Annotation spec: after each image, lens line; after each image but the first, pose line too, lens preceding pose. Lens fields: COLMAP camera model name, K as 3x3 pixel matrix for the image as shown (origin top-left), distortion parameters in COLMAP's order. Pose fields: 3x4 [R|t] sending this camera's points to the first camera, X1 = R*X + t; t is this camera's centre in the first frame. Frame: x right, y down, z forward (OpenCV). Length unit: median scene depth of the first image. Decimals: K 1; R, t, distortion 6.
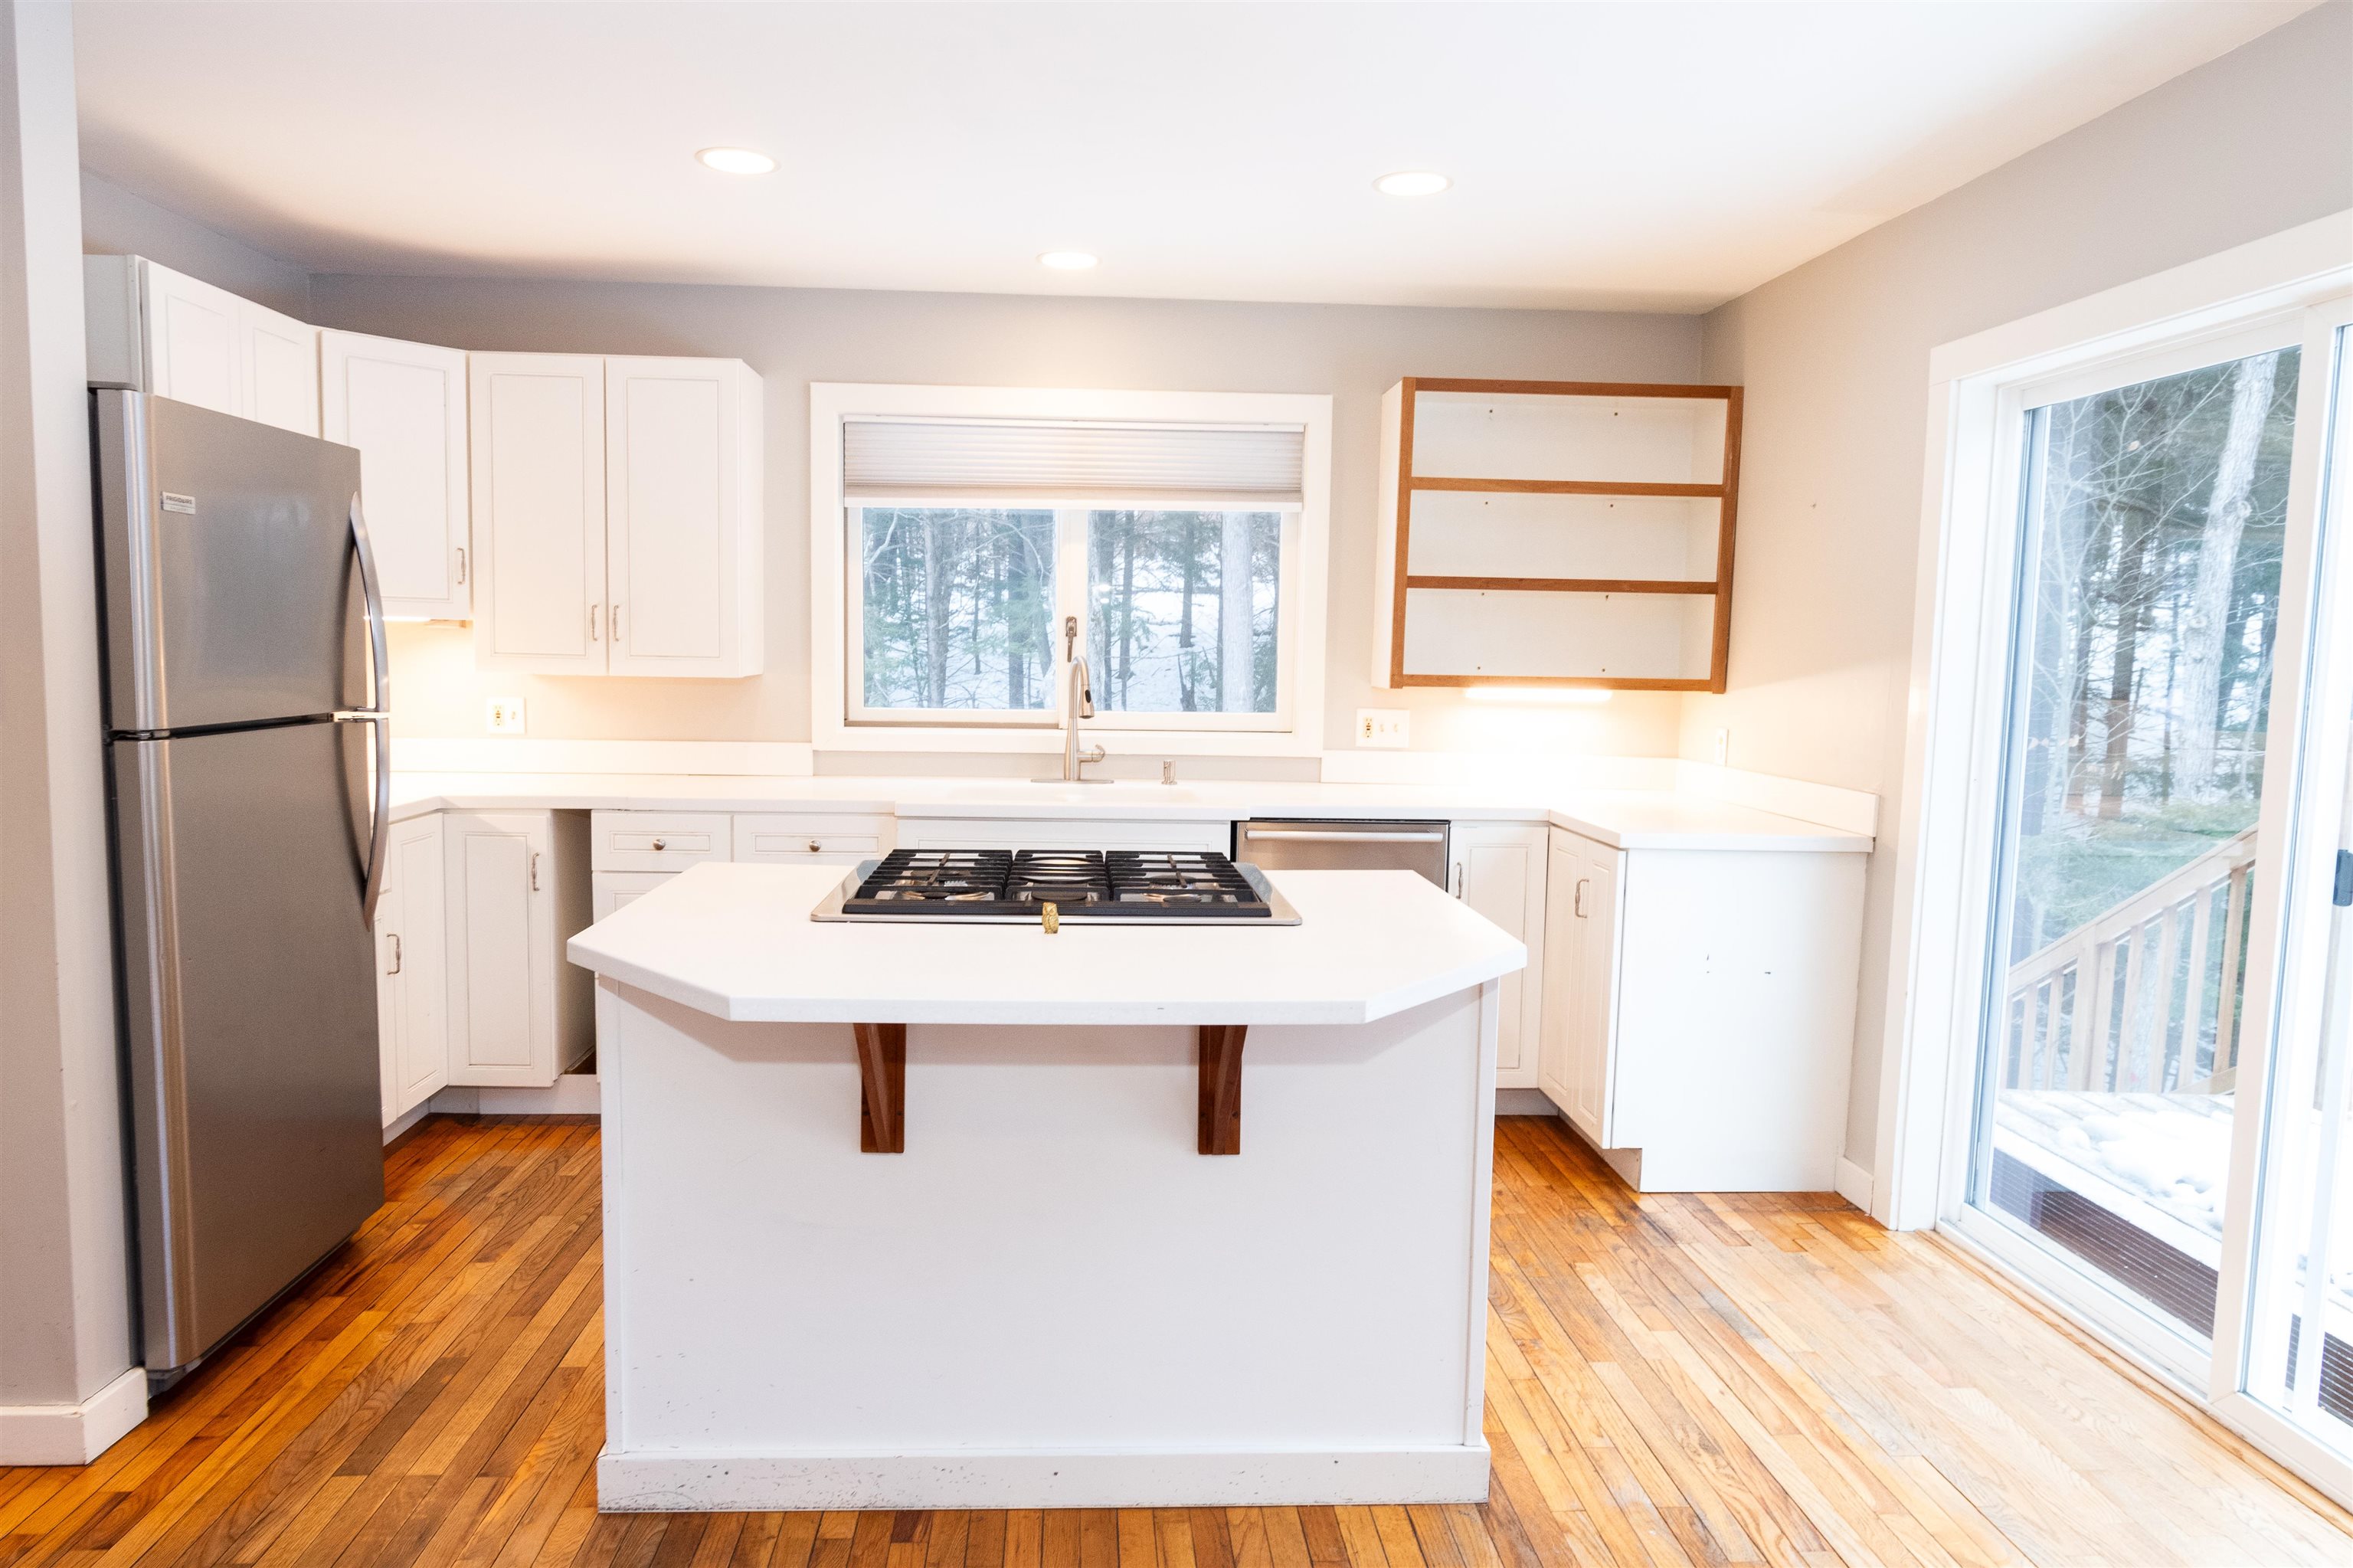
lens RADIAL K [[1497.6, 0, 1176.5], [0, 1497.6, 784.0], [0, 0, 1]] dist [0.000040, -0.000008]
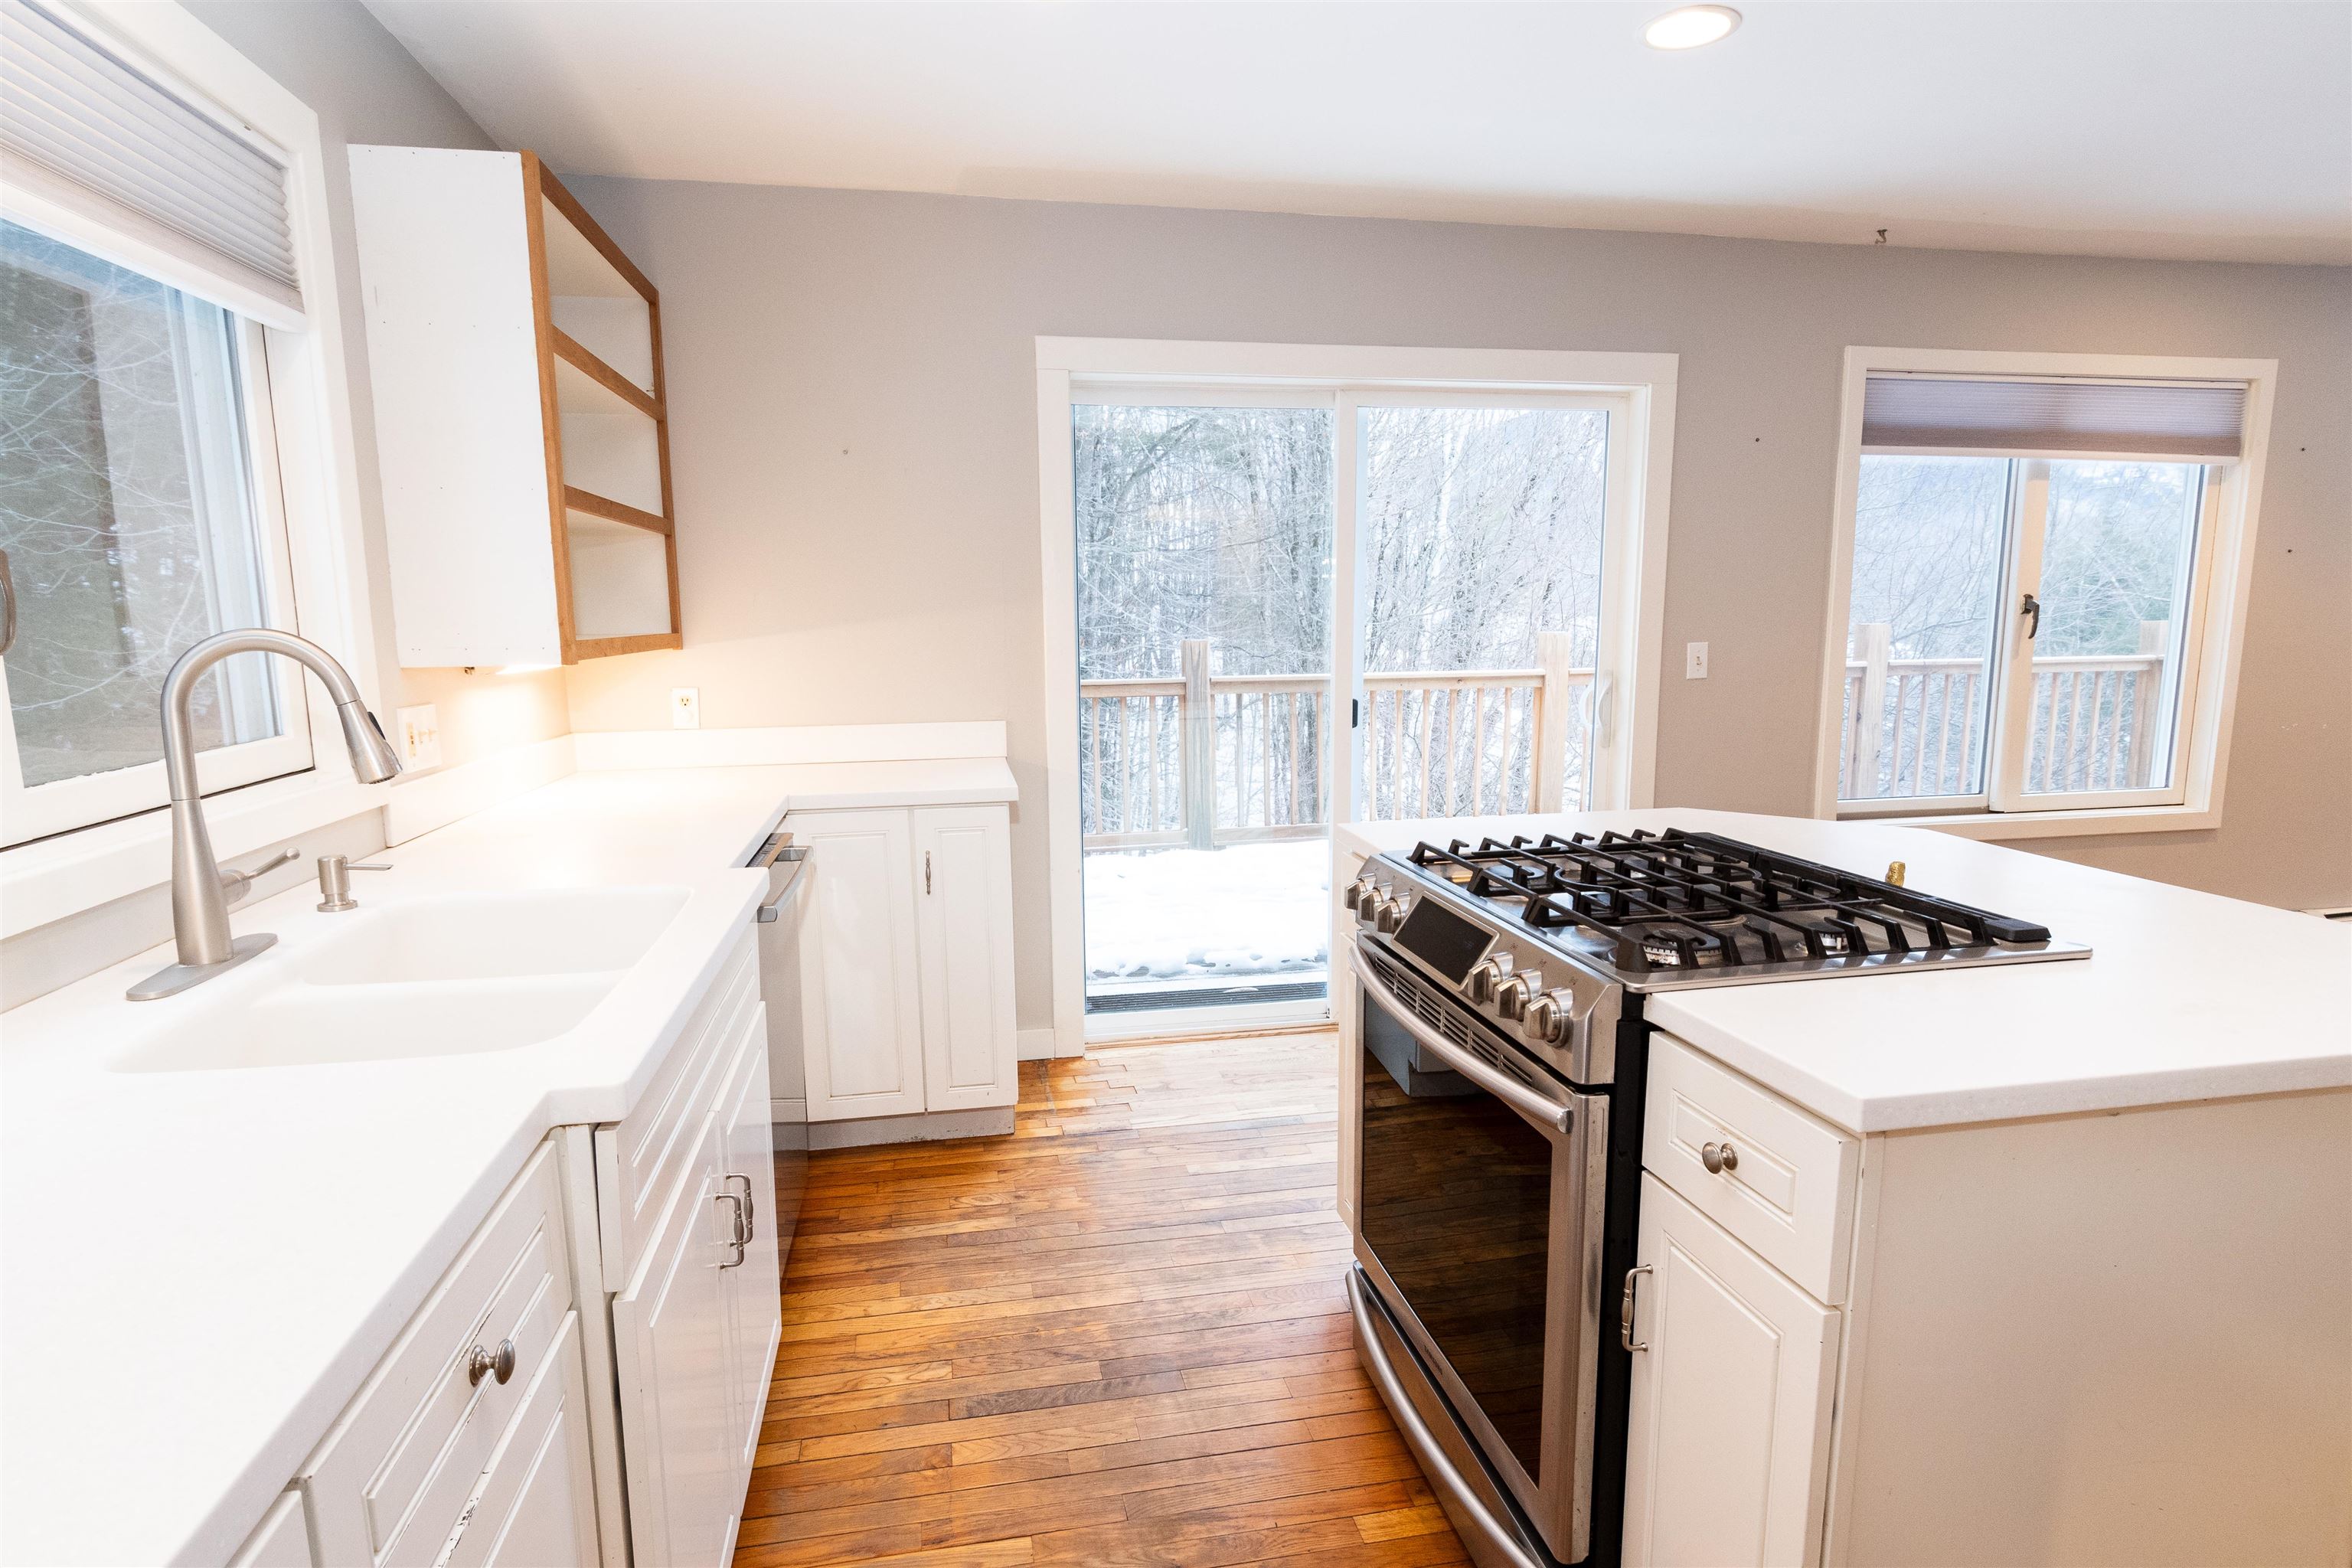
lens RADIAL K [[1237.2, 0, 1167.3], [0, 1237.2, 807.5], [0, 0, 1]] dist [0.002586, -0.016183]
pose [[-0.120301, -0.176977, 0.976835, -0.503650], [0.105064, 0.976185, 0.189799, -0.095839], [-0.987162, 0.125464, -0.098842, 0.981611]]
